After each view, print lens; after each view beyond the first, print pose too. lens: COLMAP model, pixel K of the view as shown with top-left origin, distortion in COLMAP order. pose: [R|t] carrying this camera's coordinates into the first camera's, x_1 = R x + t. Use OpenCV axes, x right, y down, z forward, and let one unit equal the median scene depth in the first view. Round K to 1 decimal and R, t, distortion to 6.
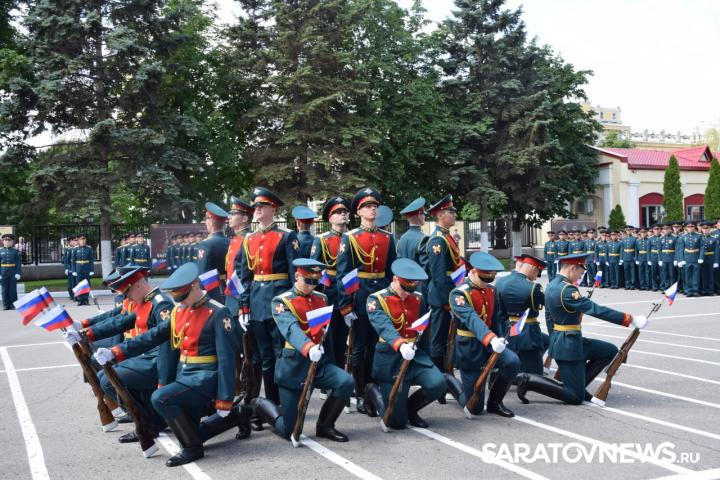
lens RADIAL K [[779.8, 0, 360.0], [0, 779.8, 240.0], [0, 0, 1]] dist [0.001130, 0.205763]
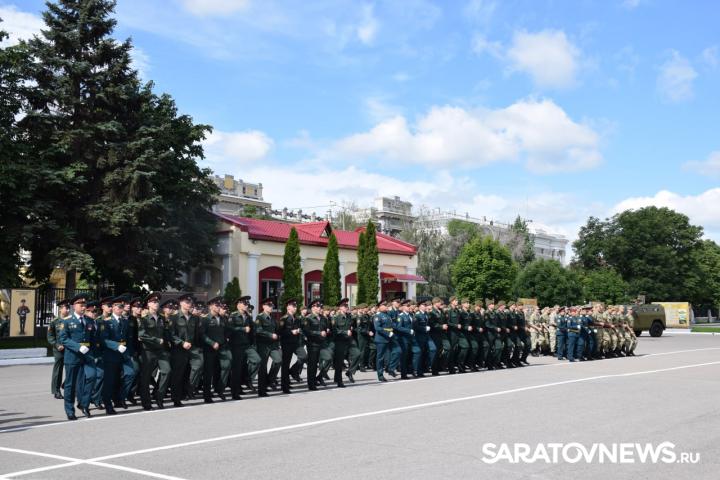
lens RADIAL K [[779.8, 0, 360.0], [0, 779.8, 240.0], [0, 0, 1]] dist [0.001130, 0.205763]
pose [[0.905127, 0.063551, 0.420365, 0.086611], [-0.023763, 0.994781, -0.099226, -0.002928], [-0.424477, 0.079823, 0.901913, 0.138784]]
